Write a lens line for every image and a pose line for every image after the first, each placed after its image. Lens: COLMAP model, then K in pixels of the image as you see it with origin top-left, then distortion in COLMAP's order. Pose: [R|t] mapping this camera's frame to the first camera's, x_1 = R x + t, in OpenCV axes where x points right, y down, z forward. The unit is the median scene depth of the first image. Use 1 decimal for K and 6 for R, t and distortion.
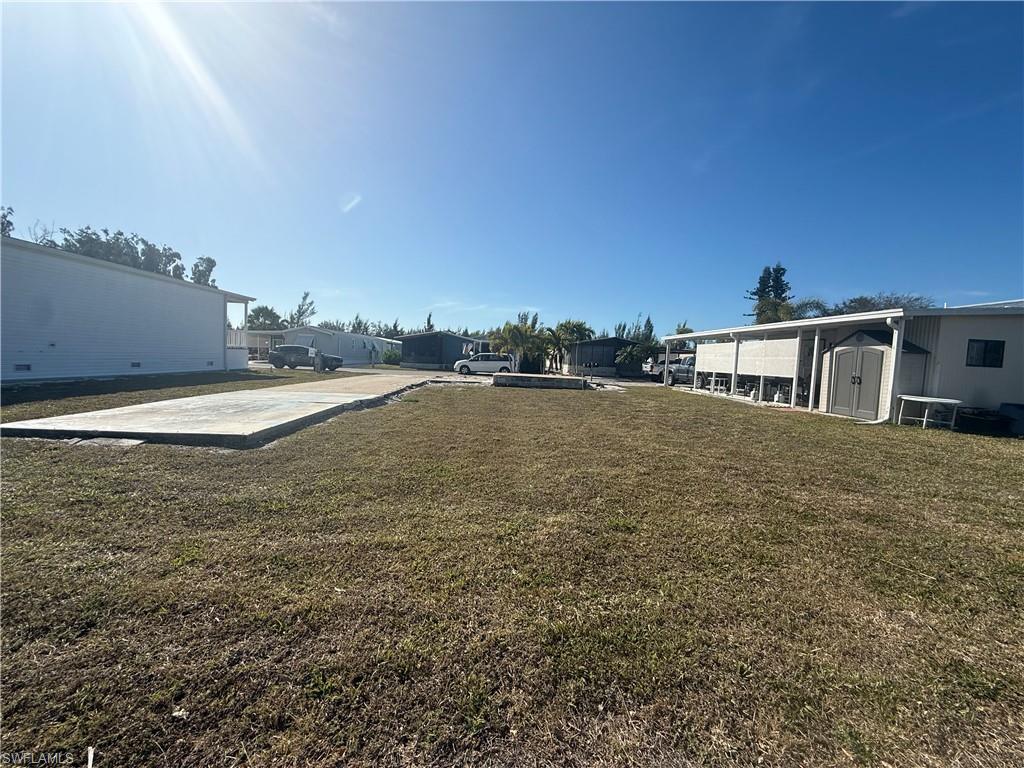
lens RADIAL K [[411.7, 0, 512.0], [0, 411.7, 384.0], [0, 0, 1]] dist [0.000439, 0.000143]
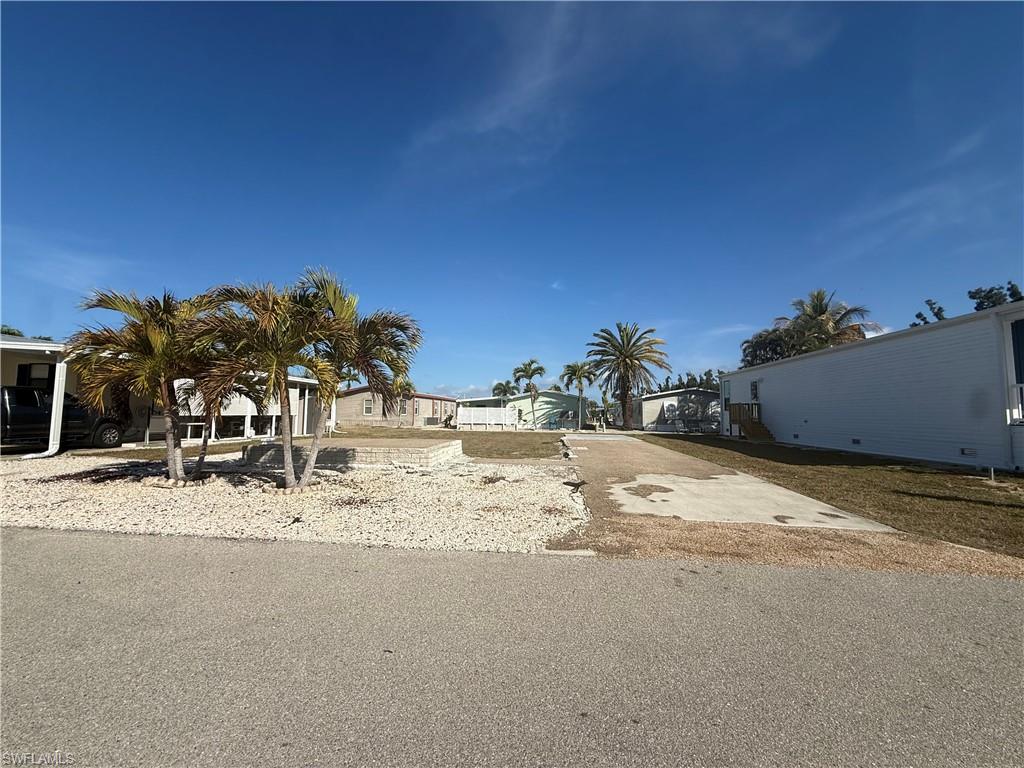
lens RADIAL K [[408.4, 0, 515.1], [0, 408.4, 397.0], [0, 0, 1]] dist [0.000643, -0.000029]
pose [[-0.988393, -0.050335, 0.143338, -0.202245], [-0.047201, 0.998568, 0.025186, -0.096458], [-0.144401, 0.018128, -0.989353, 1.456357]]
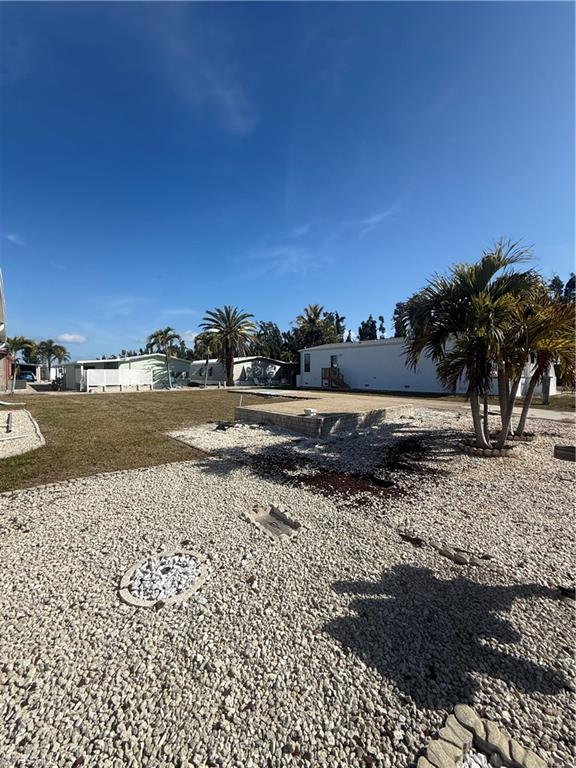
lens RADIAL K [[308.8, 0, 288.0], [0, 308.8, 384.0], [0, 0, 1]] dist [0.000439, 0.000143]
pose [[-0.777577, -0.021443, -0.628423, 0.370191], [-0.071705, 0.995923, 0.054740, -0.070729], [0.624686, 0.087625, -0.775944, 1.299303]]
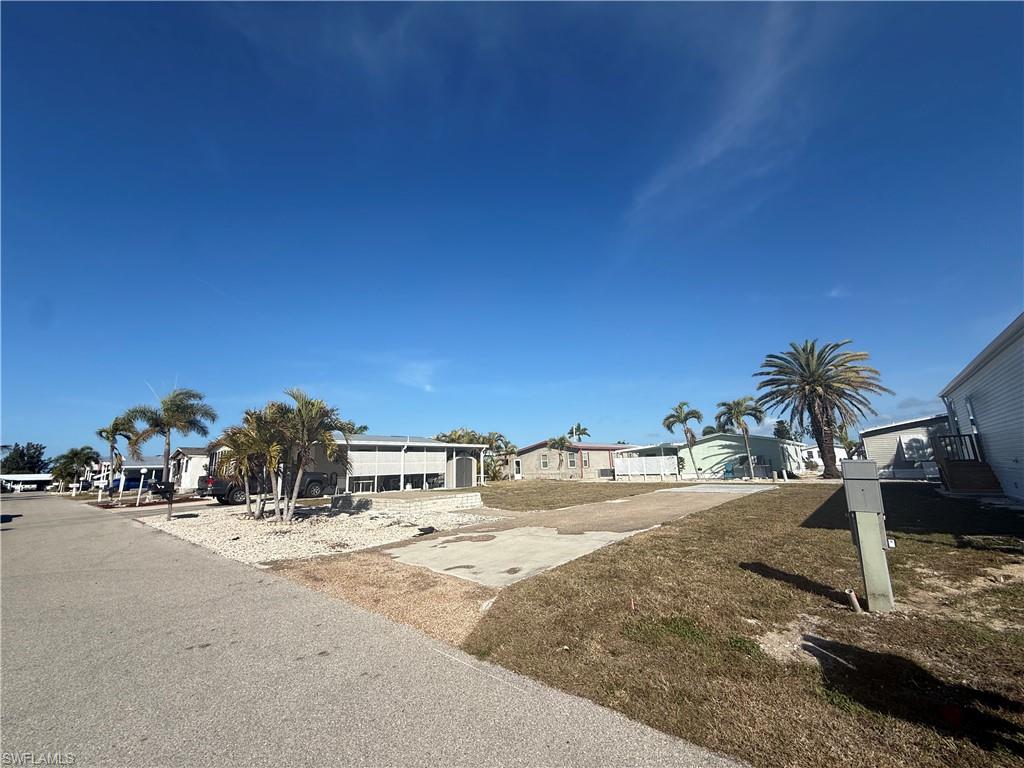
lens RADIAL K [[411.7, 0, 512.0], [0, 411.7, 384.0], [0, 0, 1]] dist [0.000439, 0.000143]
pose [[-0.728150, 0.112117, 0.676186, -0.566976], [0.038457, 0.991660, -0.123012, -0.110248], [-0.684338, -0.063567, -0.726389, 1.368119]]
